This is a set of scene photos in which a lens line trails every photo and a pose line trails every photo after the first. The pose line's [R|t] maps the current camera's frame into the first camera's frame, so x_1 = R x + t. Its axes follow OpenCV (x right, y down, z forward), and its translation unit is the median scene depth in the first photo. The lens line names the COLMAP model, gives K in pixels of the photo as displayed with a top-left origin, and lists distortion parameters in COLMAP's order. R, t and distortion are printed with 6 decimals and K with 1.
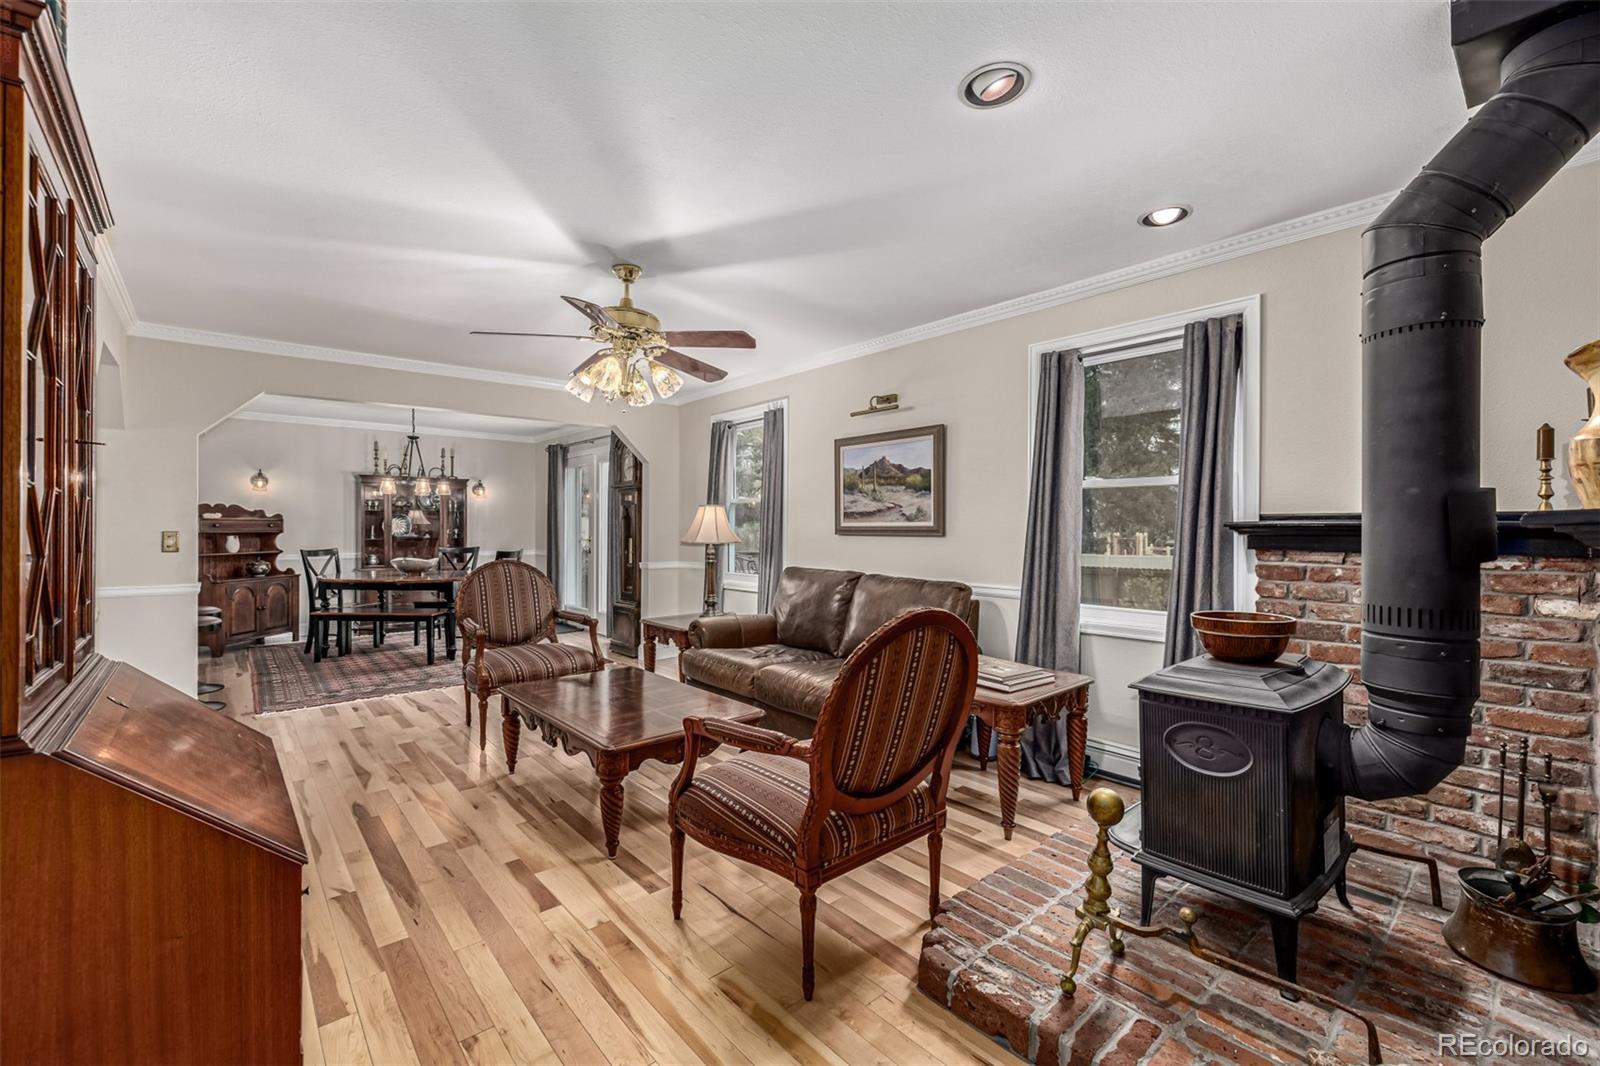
lens RADIAL K [[694.9, 0, 800.6], [0, 694.9, 531.0], [0, 0, 1]] dist [-0.001366, -0.000042]
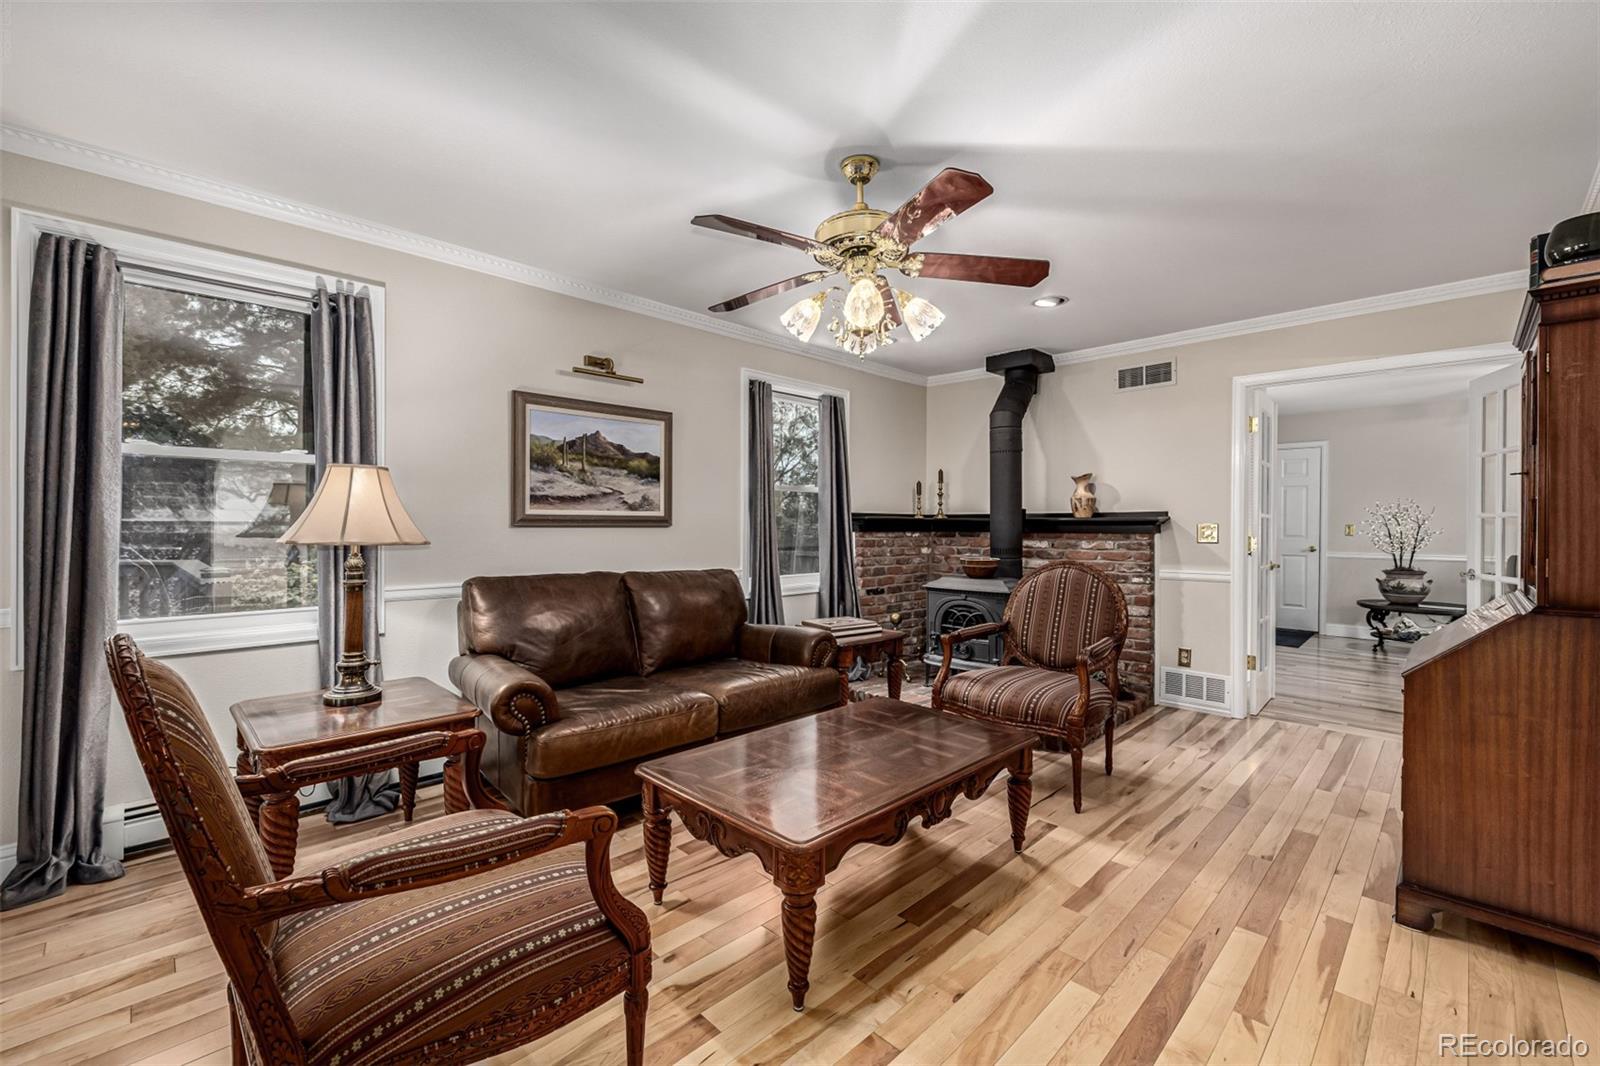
lens RADIAL K [[694.9, 0, 800.7], [0, 694.9, 530.0], [0, 0, 1]] dist [-0.001366, -0.000042]
pose [[-0.106640, -0.005726, 0.994281, -0.755257], [0.003414, 0.999975, 0.006125, 0.006530], [-0.994292, 0.004048, -0.106618, 0.878991]]
